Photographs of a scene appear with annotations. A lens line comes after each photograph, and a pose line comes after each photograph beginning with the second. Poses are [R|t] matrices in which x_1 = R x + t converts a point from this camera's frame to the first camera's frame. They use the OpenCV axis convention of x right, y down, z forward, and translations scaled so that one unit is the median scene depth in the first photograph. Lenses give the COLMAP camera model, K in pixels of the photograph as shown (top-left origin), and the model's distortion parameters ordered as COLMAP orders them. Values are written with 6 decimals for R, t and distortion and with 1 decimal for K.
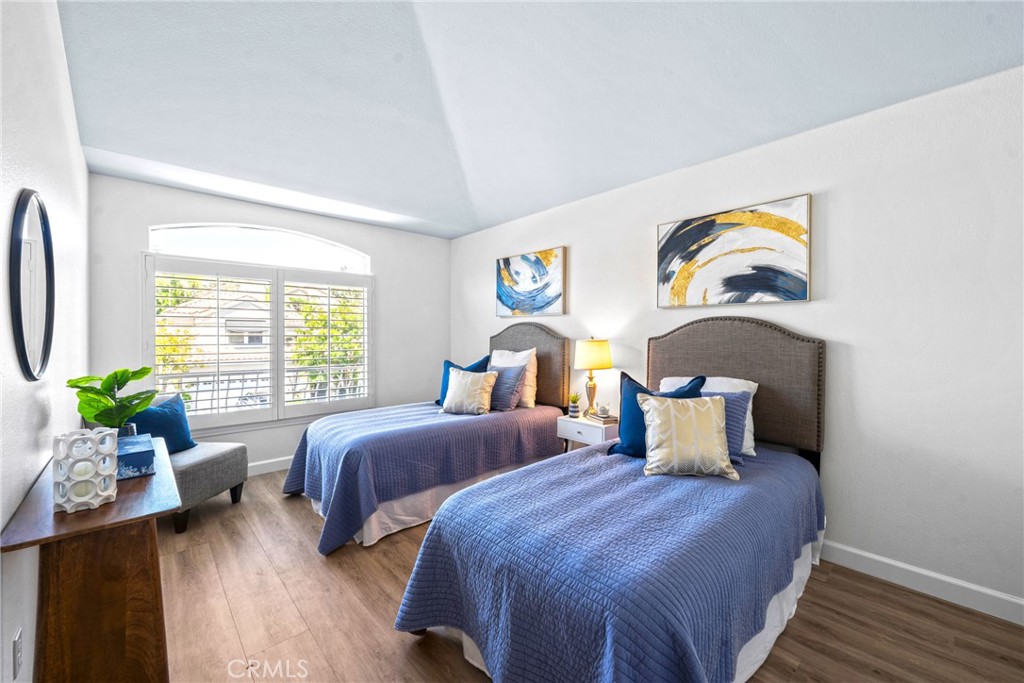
lens RADIAL K [[406.8, 0, 505.7], [0, 406.8, 340.4], [0, 0, 1]] dist [0.001523, 0.000143]
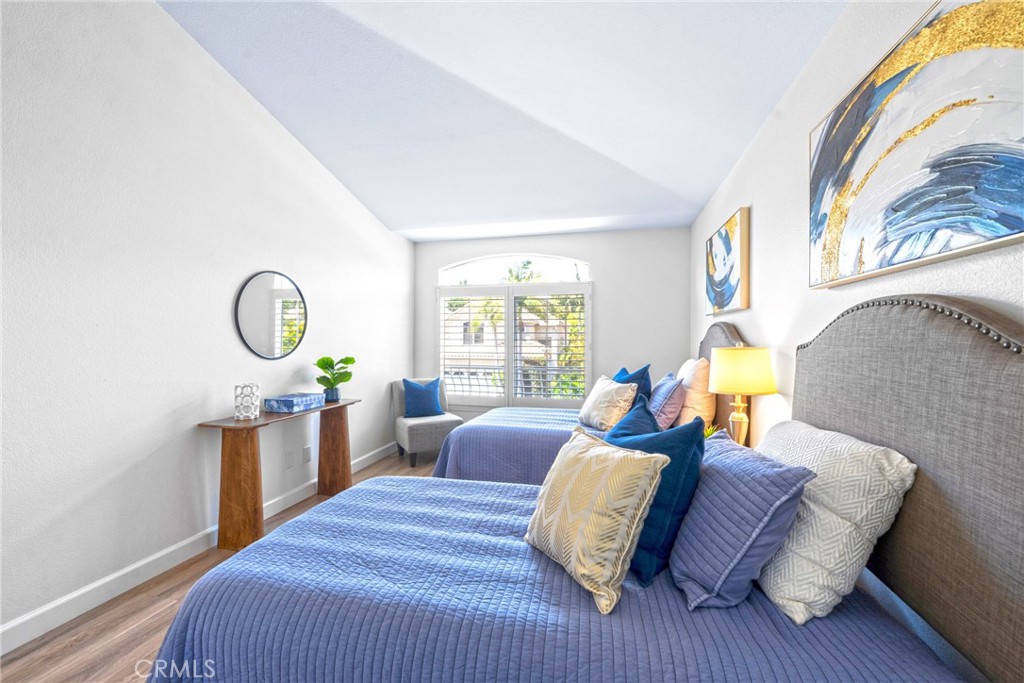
lens RADIAL K [[406.8, 0, 505.7], [0, 406.8, 340.4], [0, 0, 1]] dist [0.001523, 0.000143]
pose [[0.558322, 0.004225, -0.829613, 0.627960], [-0.016559, 0.999845, -0.006052, -0.003010], [0.829459, 0.017116, 0.558306, 0.399527]]
